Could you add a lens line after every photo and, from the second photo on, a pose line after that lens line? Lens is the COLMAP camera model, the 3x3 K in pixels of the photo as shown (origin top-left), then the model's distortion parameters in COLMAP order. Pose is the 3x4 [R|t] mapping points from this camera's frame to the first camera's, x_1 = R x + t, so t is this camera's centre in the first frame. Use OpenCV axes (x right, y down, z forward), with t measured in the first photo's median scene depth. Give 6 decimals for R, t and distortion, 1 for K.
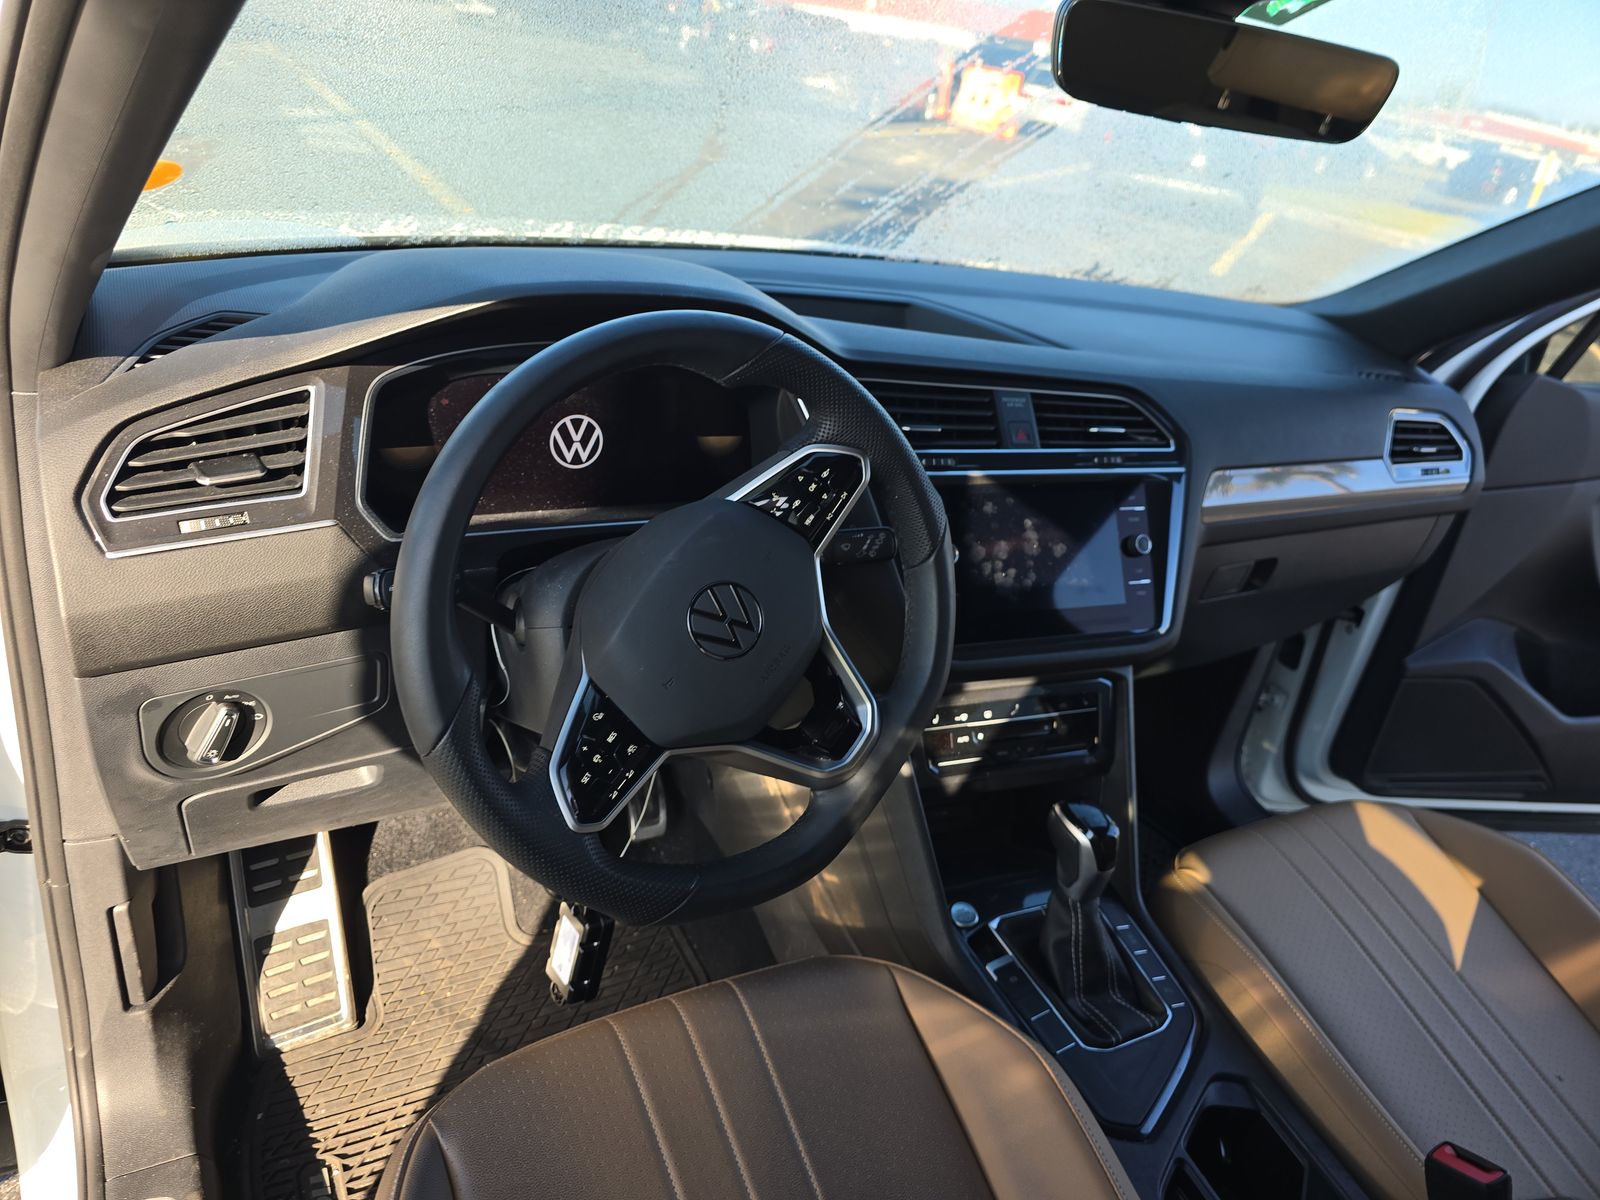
lens RADIAL K [[1076.0, 0, 800.0], [0, 1076.0, 600.0], [0, 0, 1]] dist [0.066942, -0.071624]
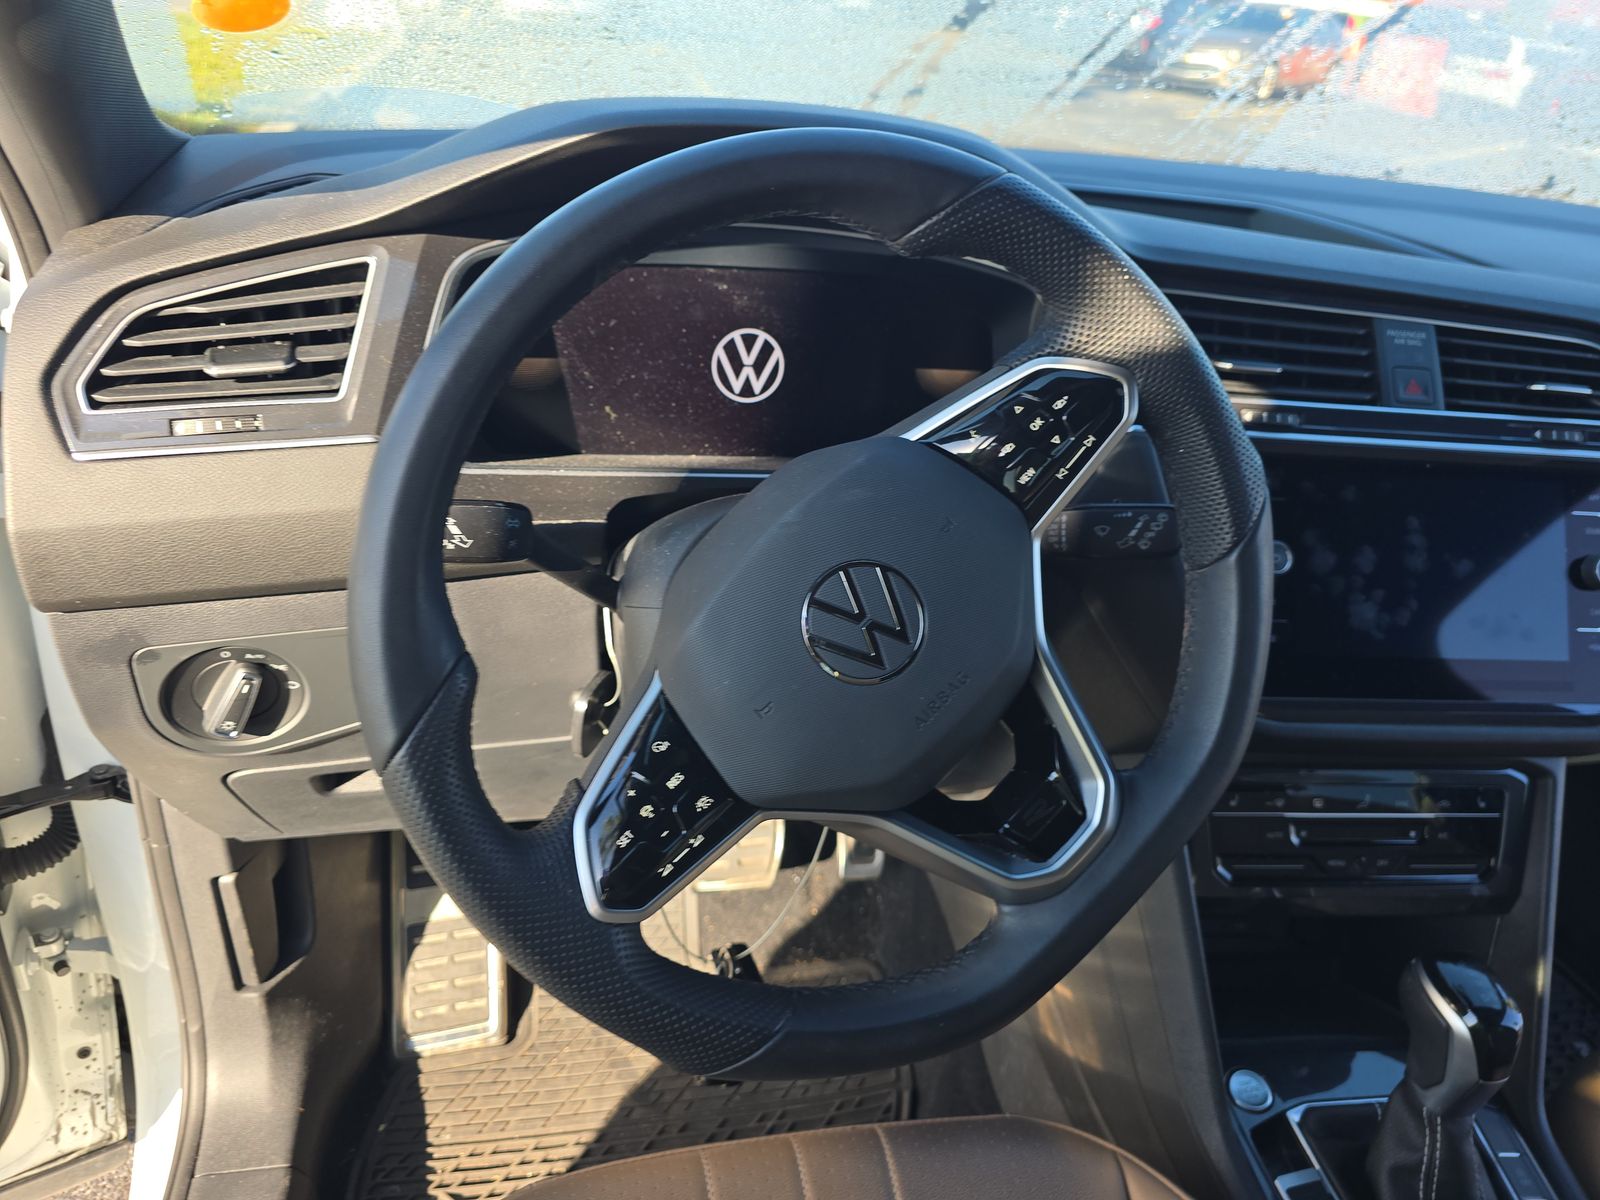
lens RADIAL K [[1101.5, 0, 799.0], [0, 1101.5, 593.2], [0, 0, 1]] dist [0.035902, -0.051142]
pose [[0.953903, 0.091943, -0.285684, 0.053453], [-0.093595, 0.995579, 0.007898, 0.000721], [0.285147, 0.019205, 0.958291, 0.255937]]
